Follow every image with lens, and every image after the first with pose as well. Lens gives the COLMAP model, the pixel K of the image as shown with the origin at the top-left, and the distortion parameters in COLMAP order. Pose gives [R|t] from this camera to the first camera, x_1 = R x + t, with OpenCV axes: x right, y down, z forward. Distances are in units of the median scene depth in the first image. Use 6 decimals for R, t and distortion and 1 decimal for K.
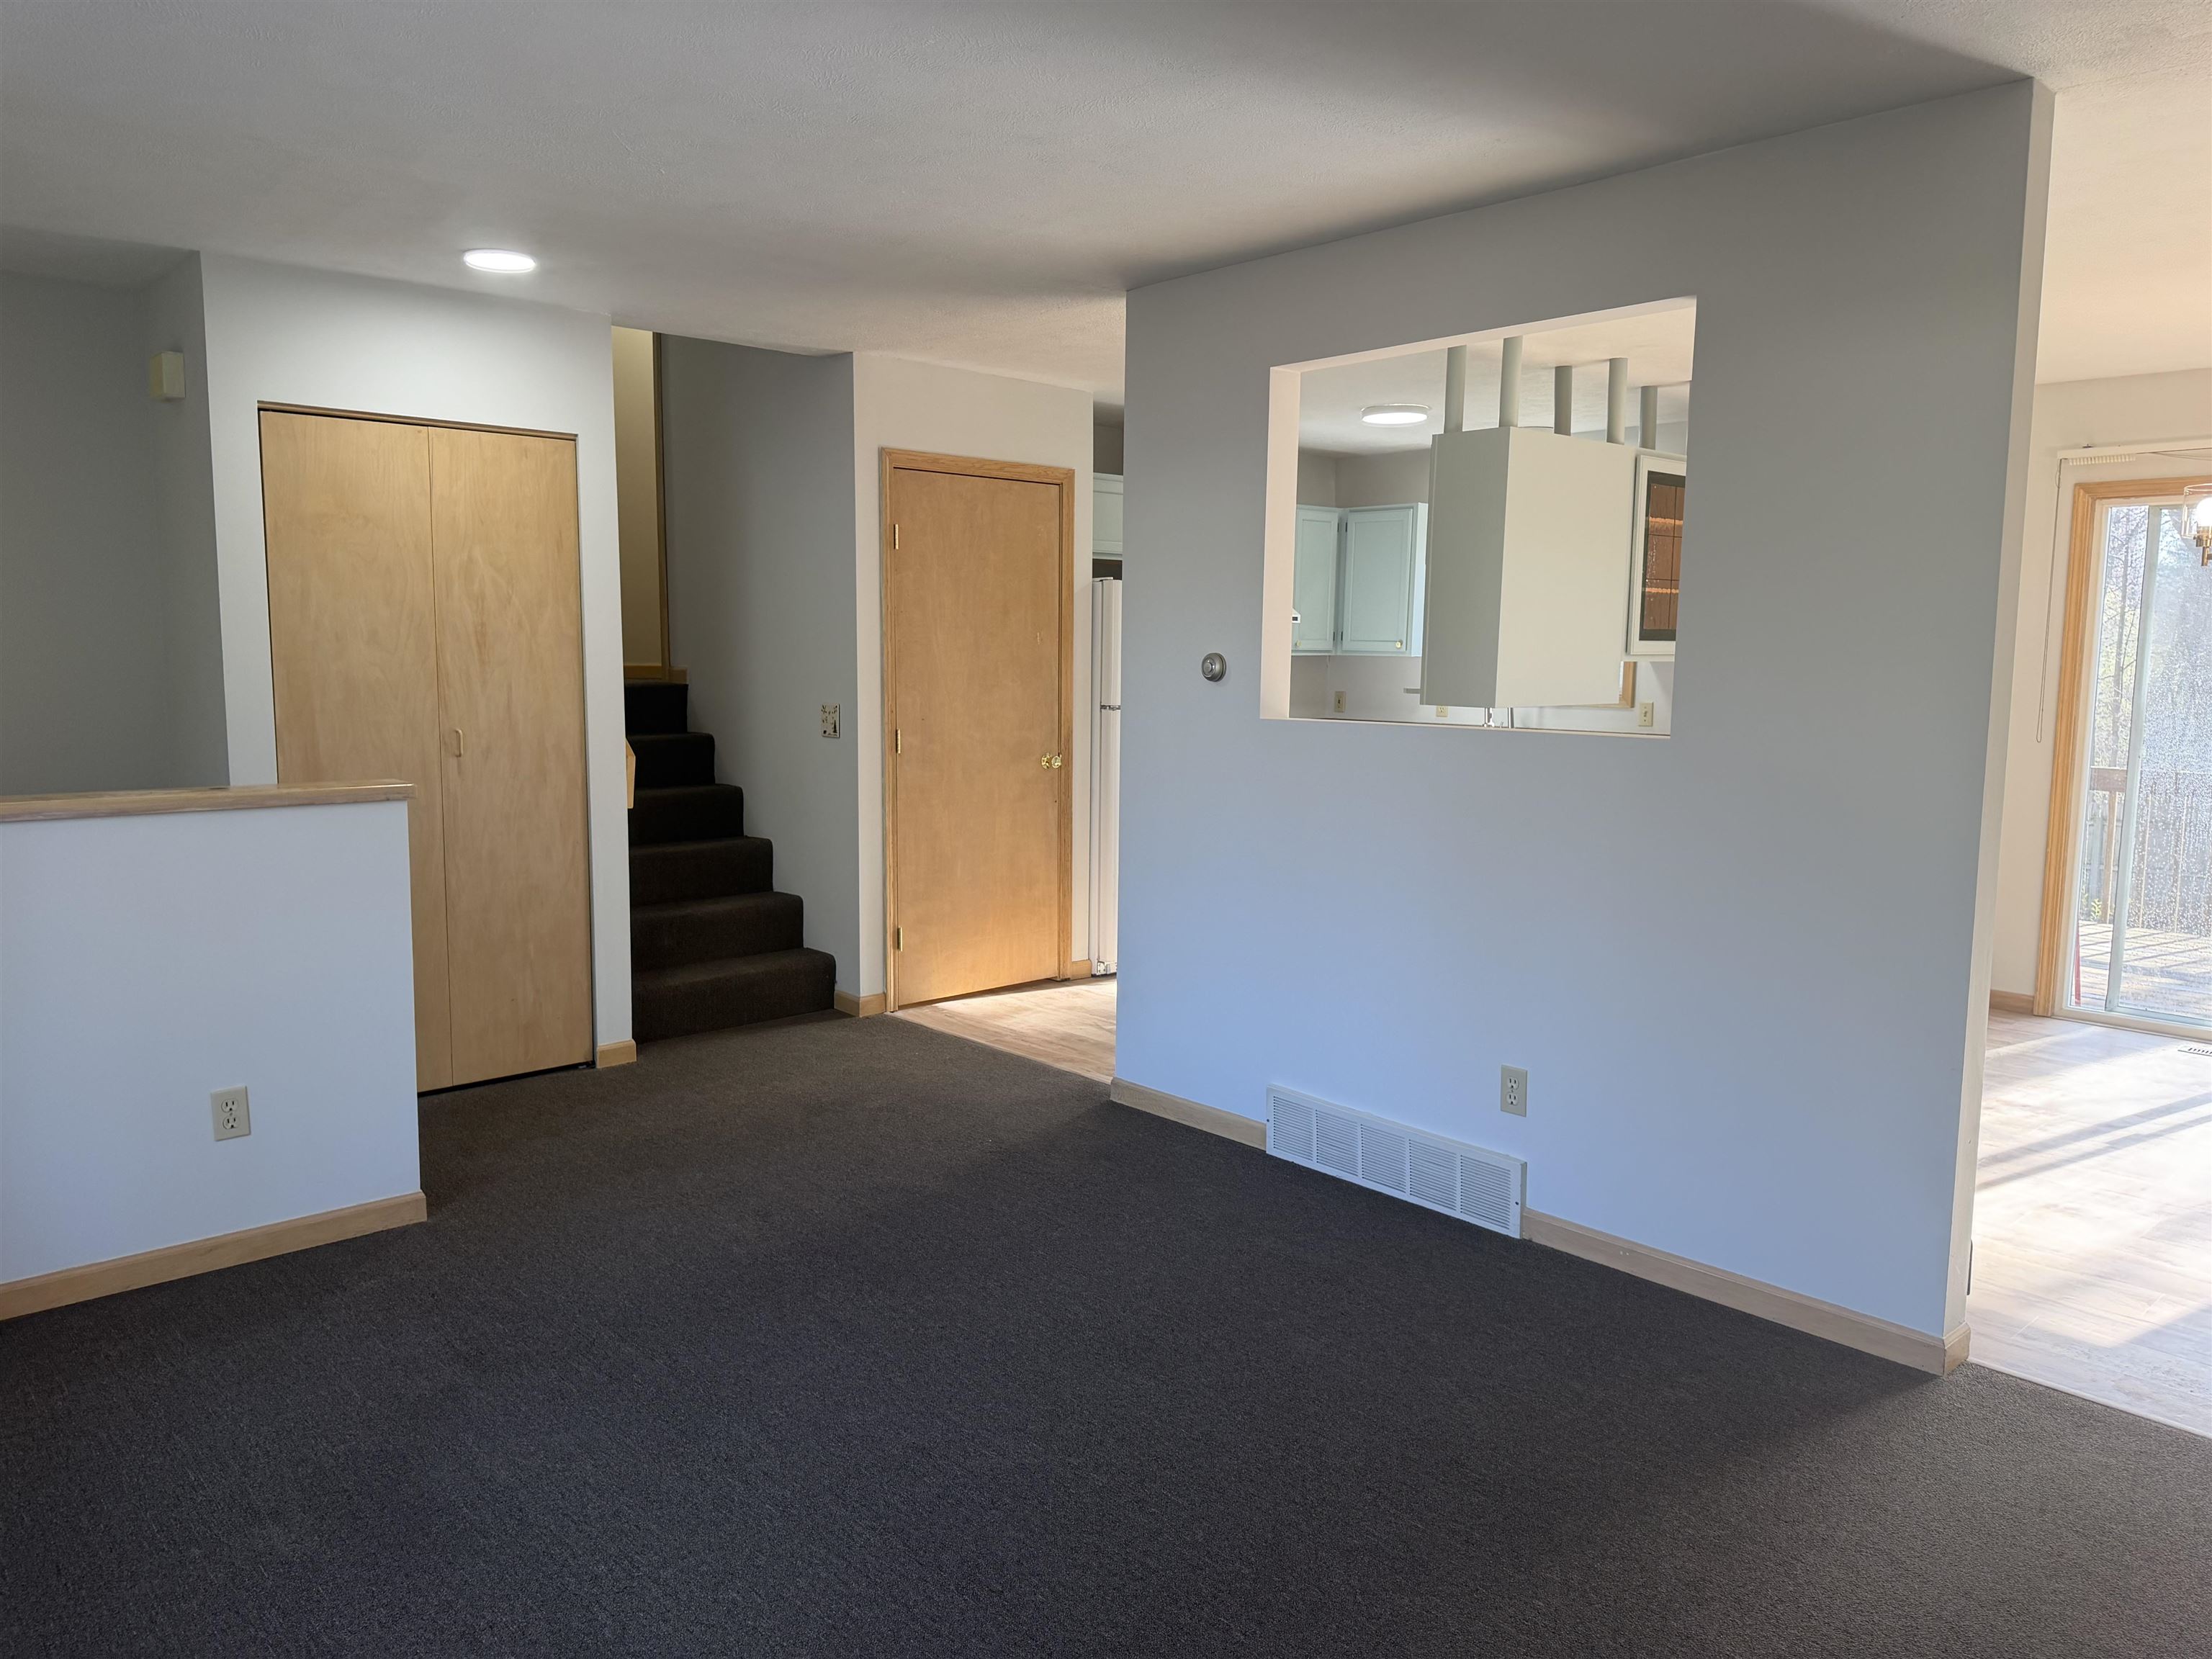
lens RADIAL K [[1551.6, 0, 1106.0], [0, 1551.6, 829.5], [0, 0, 1]] dist [0.058270, -0.076038]
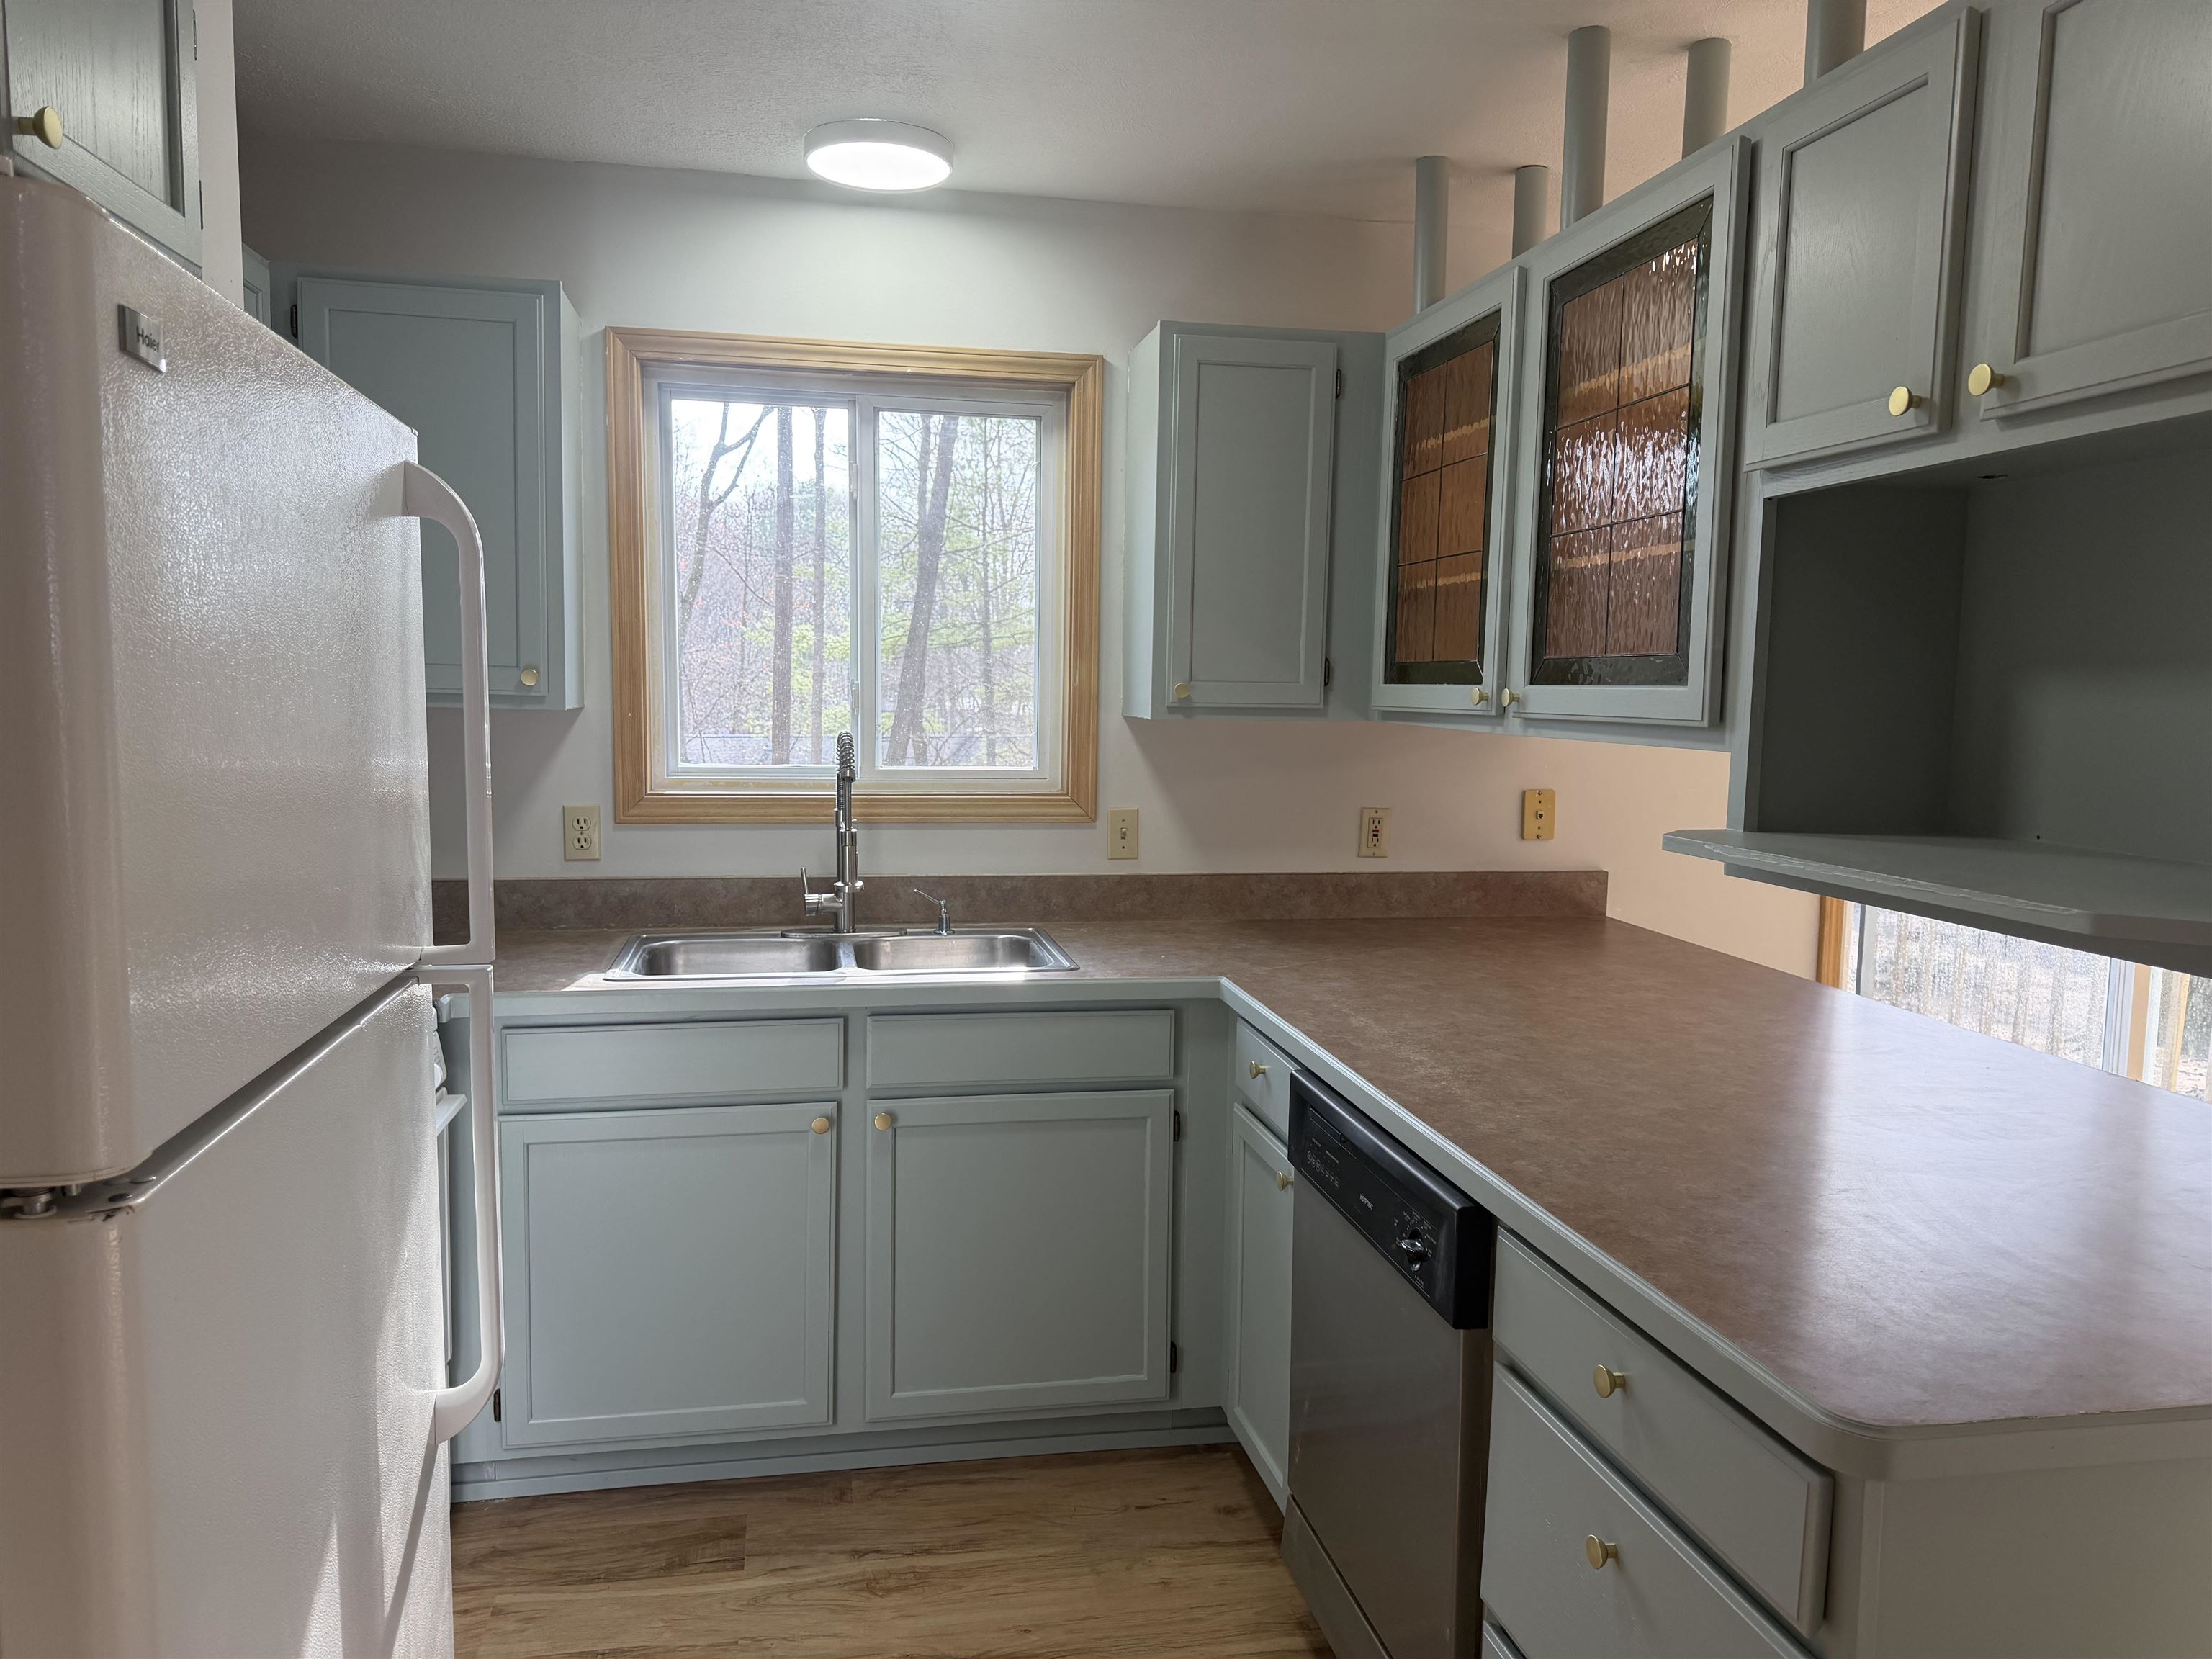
lens RADIAL K [[1551.6, 0, 1106.0], [0, 1551.6, 829.5], [0, 0, 1]] dist [0.058270, -0.076038]
pose [[0.520799, -0.079139, 0.850003, -0.064087], [0.083506, 0.995641, 0.041535, -0.108582], [-0.849585, 0.049349, 0.525138, 0.866893]]
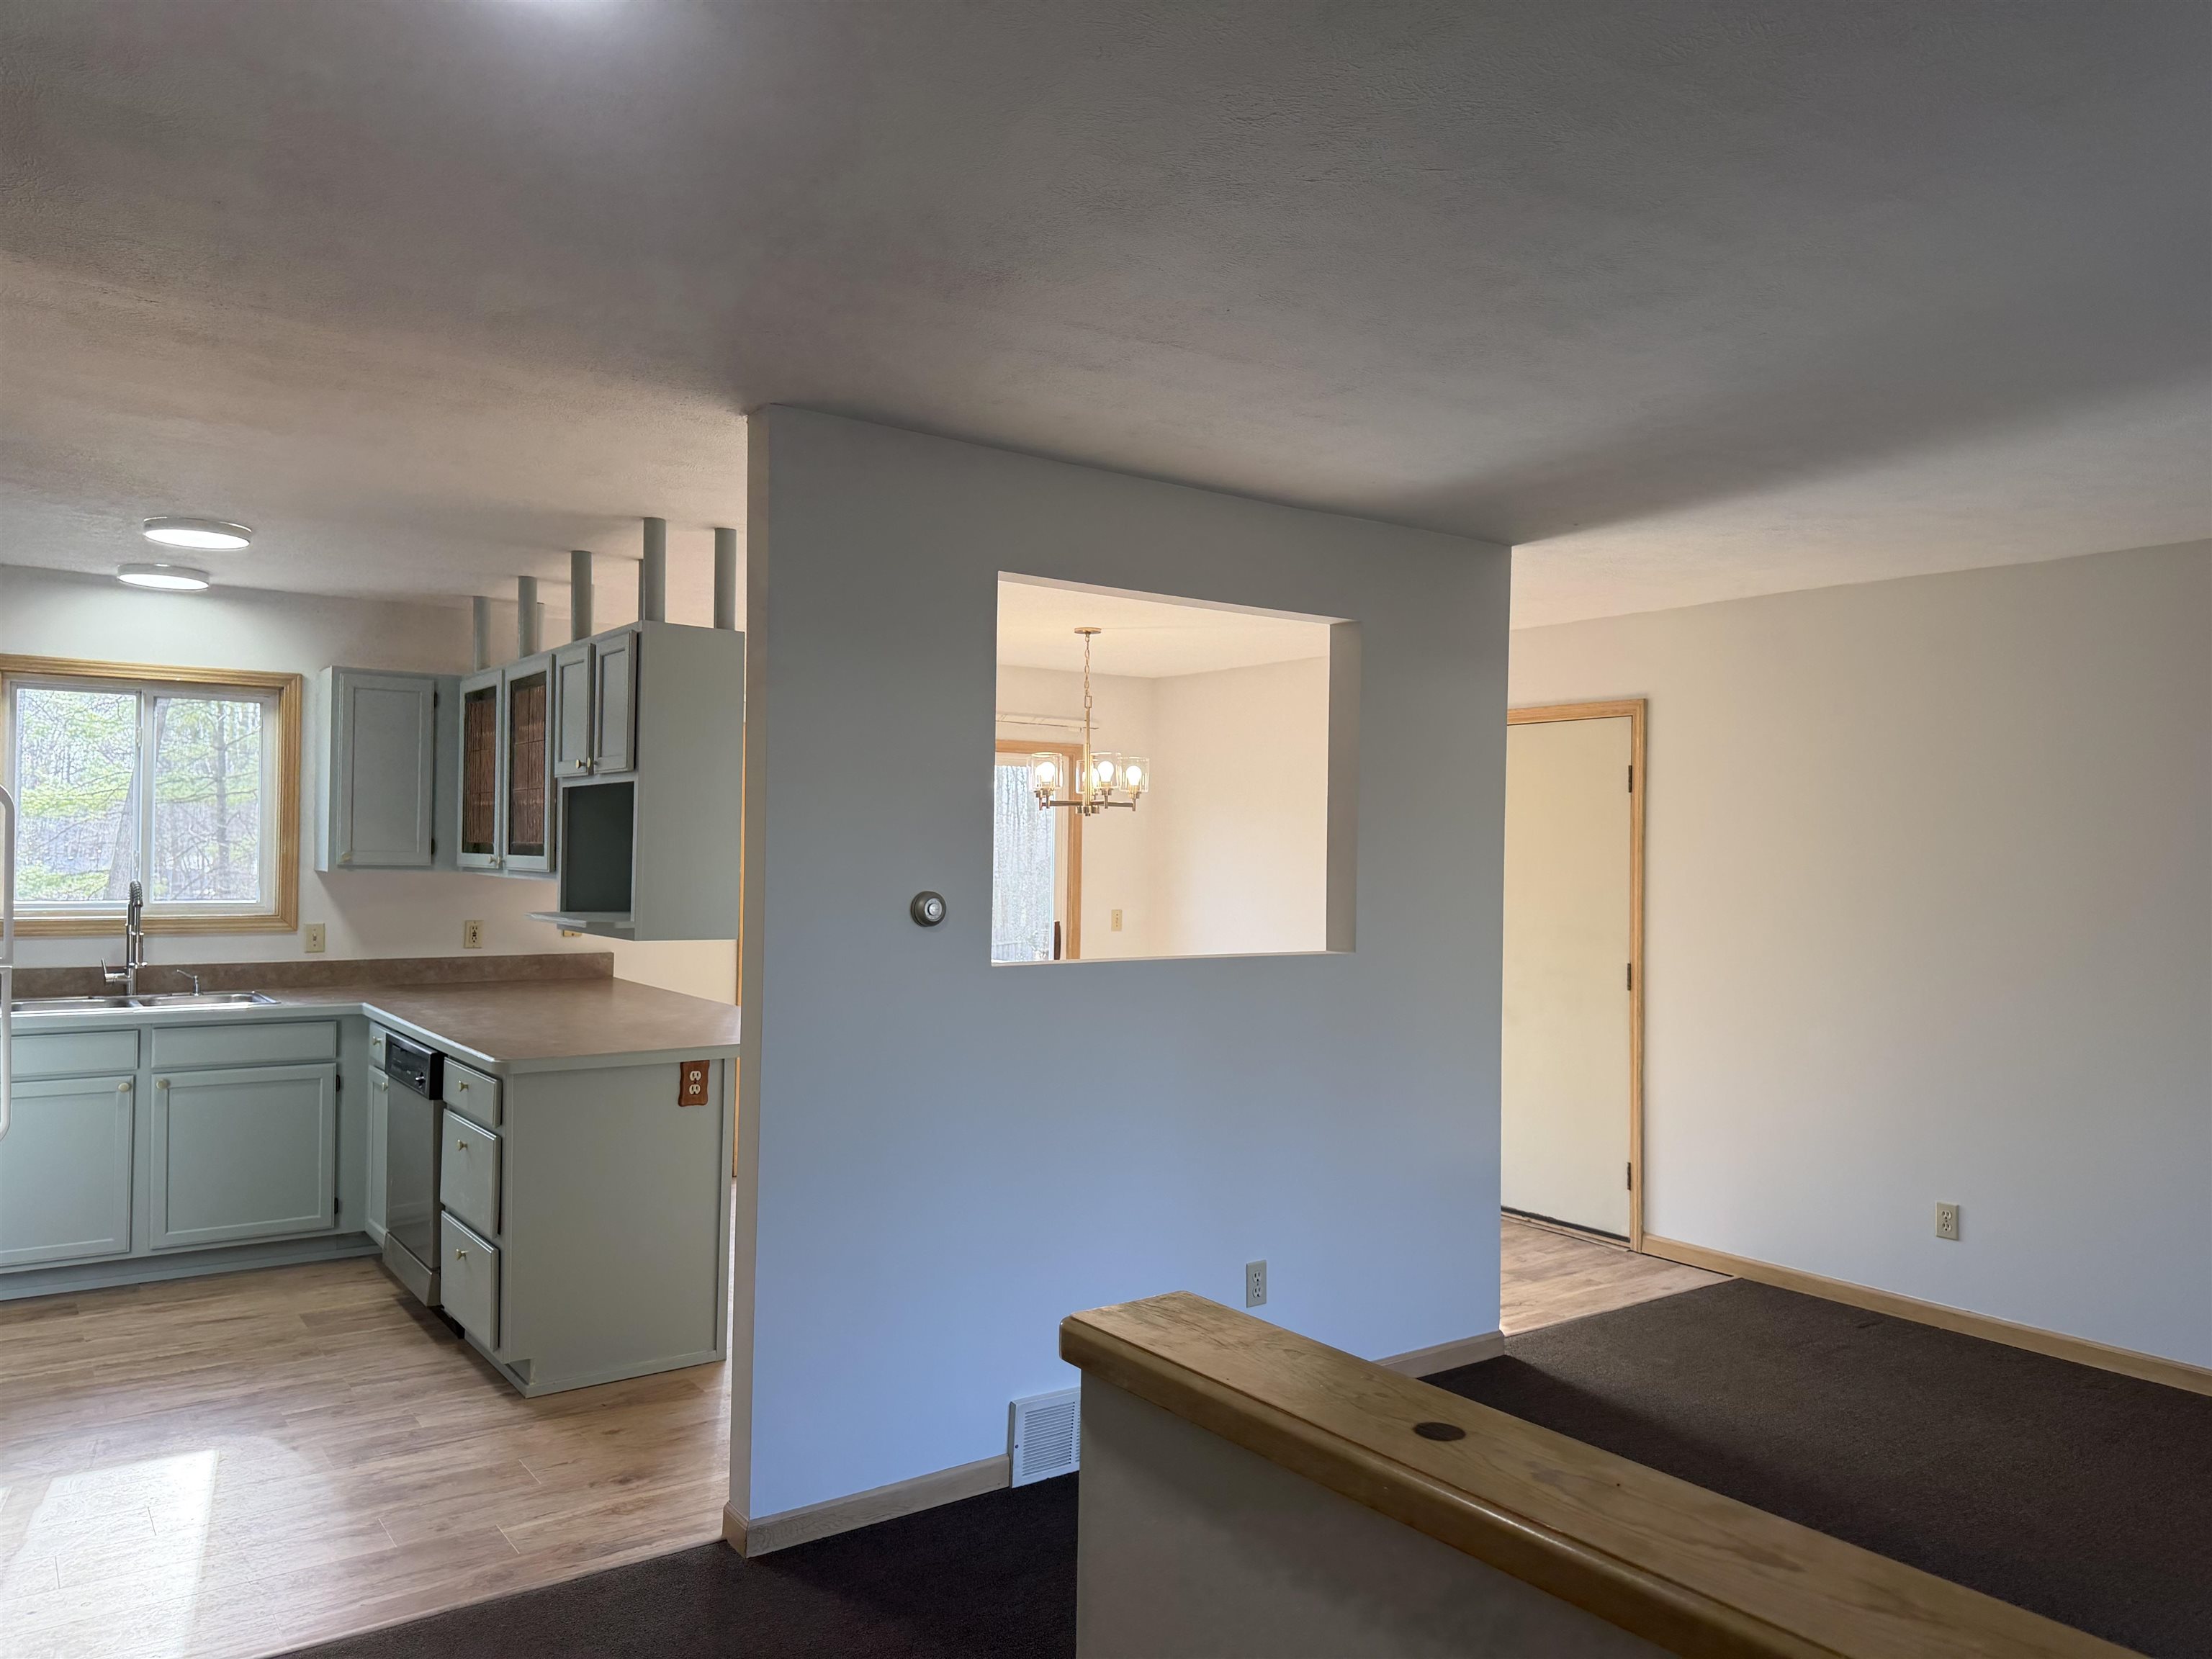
lens RADIAL K [[1551.6, 0, 1106.0], [0, 1551.6, 829.5], [0, 0, 1]] dist [0.058270, -0.076038]
pose [[0.109641, 0.006513, 0.993950, -0.498760], [0.098591, 0.994976, -0.017395, -0.085886], [-0.989070, 0.099901, 0.108448, 0.558499]]
